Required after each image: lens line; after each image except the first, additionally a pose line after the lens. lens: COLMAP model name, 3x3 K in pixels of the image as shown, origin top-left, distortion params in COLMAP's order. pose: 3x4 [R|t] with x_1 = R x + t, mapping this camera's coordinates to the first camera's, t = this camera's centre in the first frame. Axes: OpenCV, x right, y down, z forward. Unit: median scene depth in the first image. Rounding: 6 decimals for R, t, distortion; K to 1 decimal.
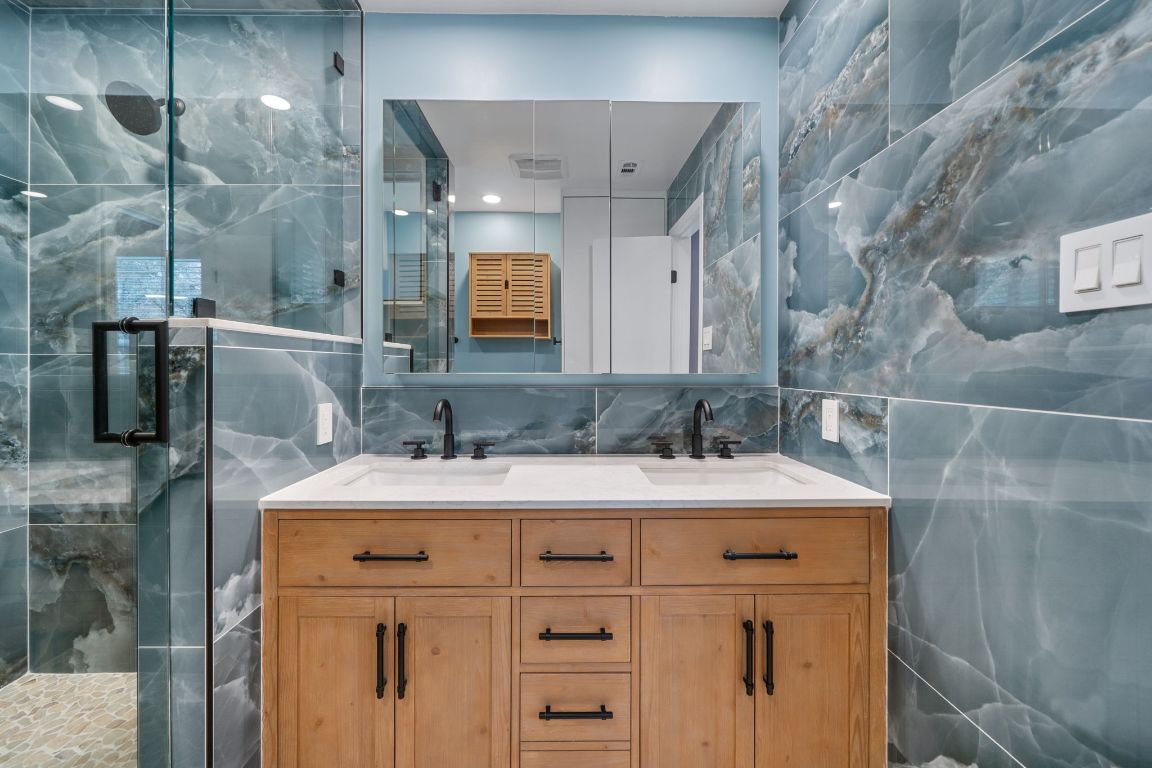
lens RADIAL K [[431.6, 0, 557.0], [0, 431.6, 367.9], [0, 0, 1]] dist [-0.003311, -0.000114]
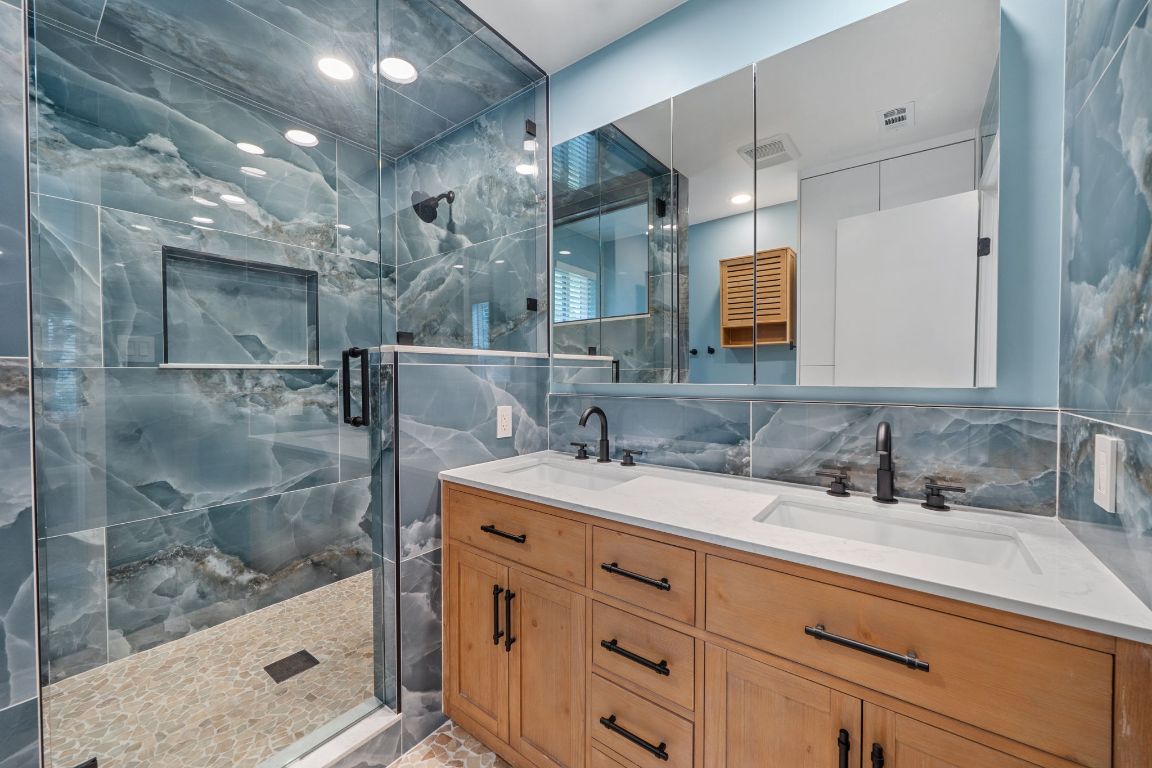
lens RADIAL K [[421.1, 0, 576.0], [0, 421.1, 384.0], [0, 0, 1]] dist [-0.004891, -0.000180]
pose [[0.802458, 0.010276, -0.596620, 0.424500], [-0.000334, 0.999859, 0.016771, -0.003563], [0.596709, -0.013259, 0.802348, 0.151926]]
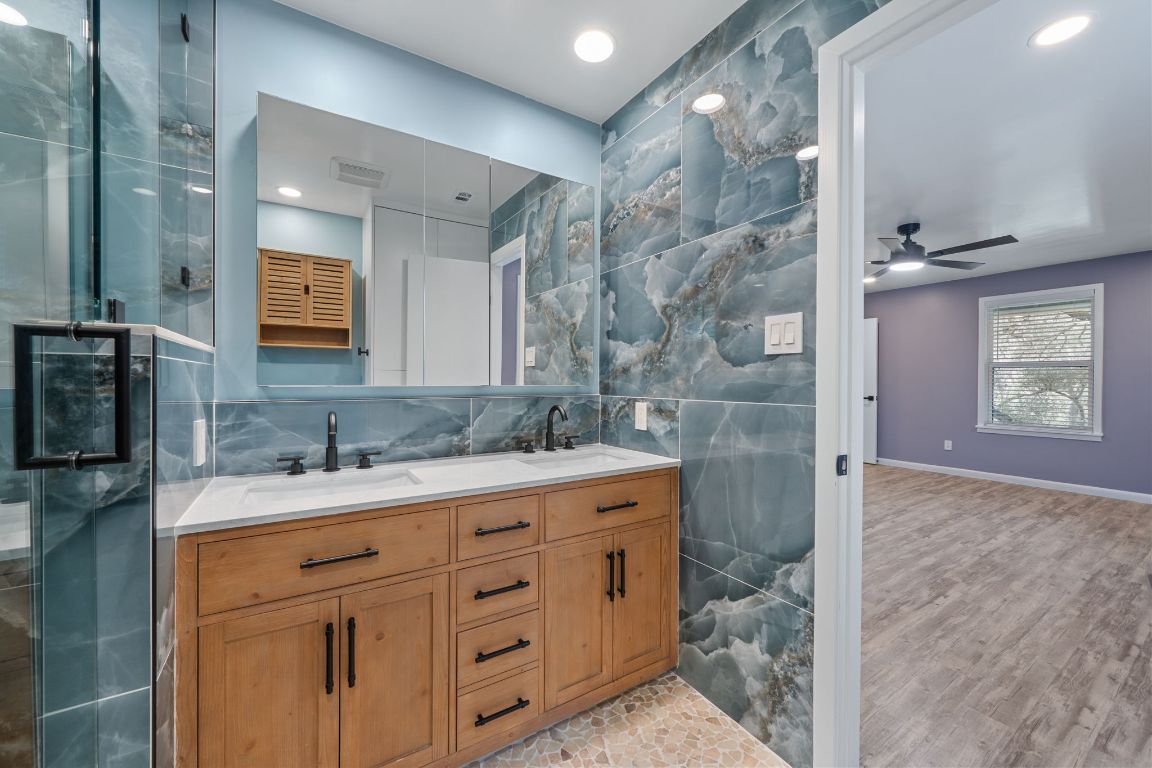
lens RADIAL K [[427.8, 0, 550.6], [0, 427.8, 384.5], [0, 0, 1]] dist [-0.001353, -0.000081]
pose [[0.871034, -0.001908, 0.491220, -0.392048], [-0.002121, 0.999969, 0.007646, 0.000544], [-0.491219, -0.007702, 0.871002, -0.149463]]
